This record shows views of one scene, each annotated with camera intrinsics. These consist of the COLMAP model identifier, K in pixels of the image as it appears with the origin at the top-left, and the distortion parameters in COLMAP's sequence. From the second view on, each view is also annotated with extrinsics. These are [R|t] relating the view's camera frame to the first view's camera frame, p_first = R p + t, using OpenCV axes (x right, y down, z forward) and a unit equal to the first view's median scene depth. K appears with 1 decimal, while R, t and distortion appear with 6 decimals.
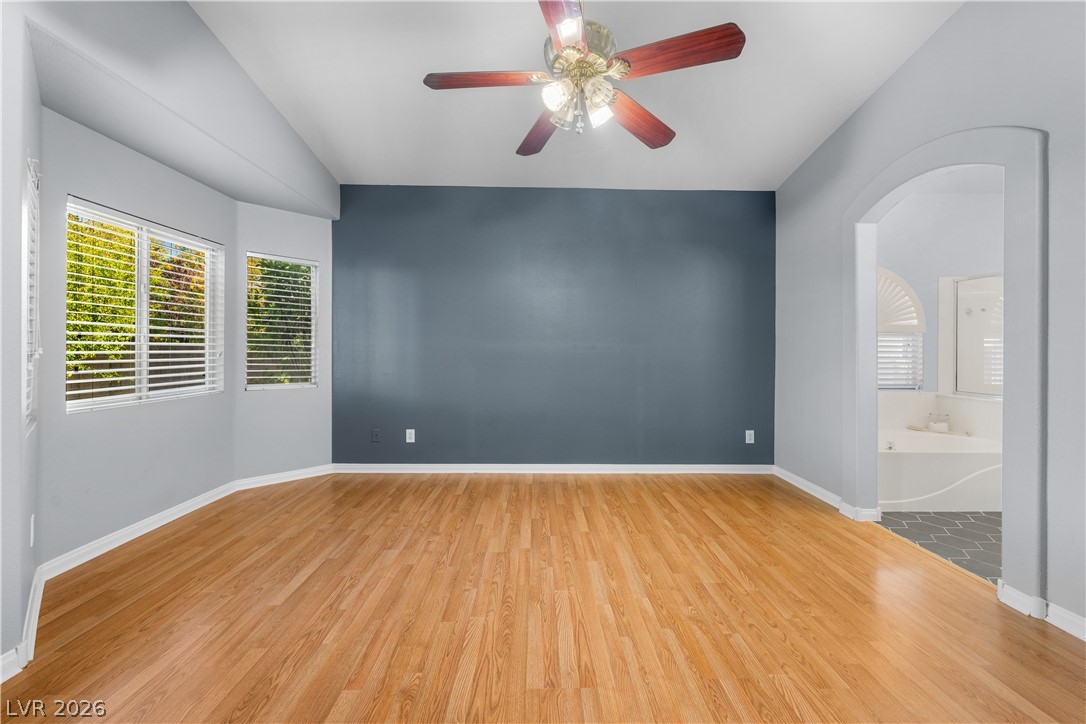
lens RADIAL K [[443.2, 0, 545.5], [0, 443.2, 353.0], [0, 0, 1]] dist [-0.001425, 0.000614]
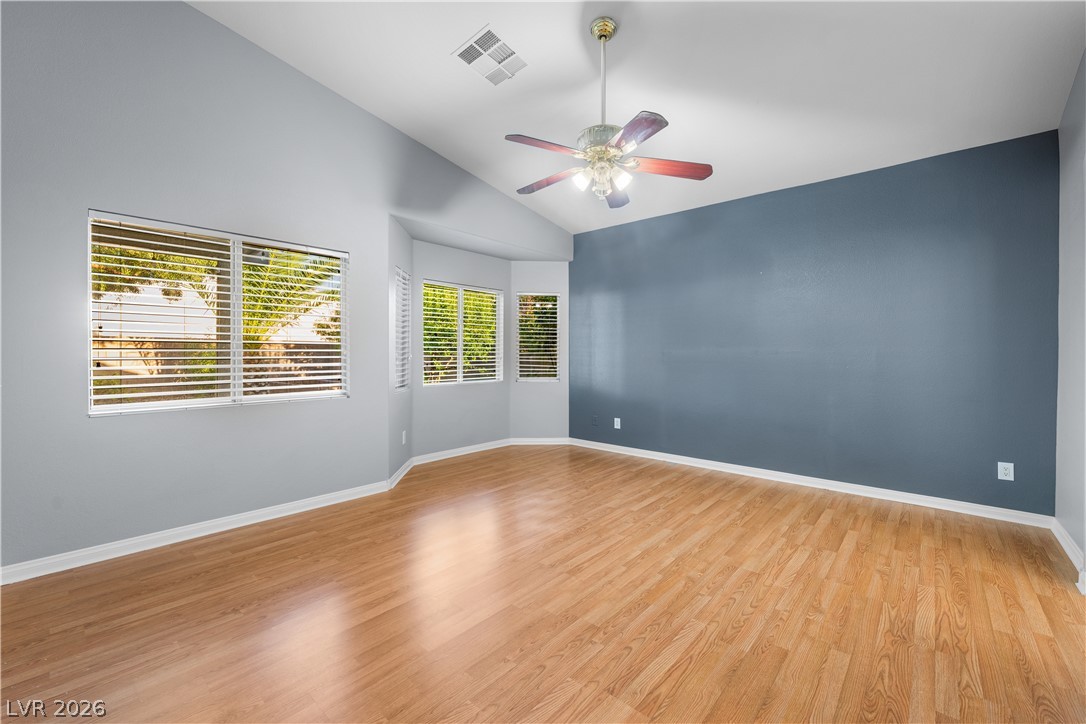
lens RADIAL K [[443.2, 0, 546.9], [0, 443.2, 360.9], [0, 0, 1]] dist [-0.001425, 0.000614]
pose [[0.739703, 0.006876, -0.672898, 0.518465], [-0.003960, 0.999975, 0.005866, 0.002890], [0.672921, -0.001674, 0.739712, -0.091096]]
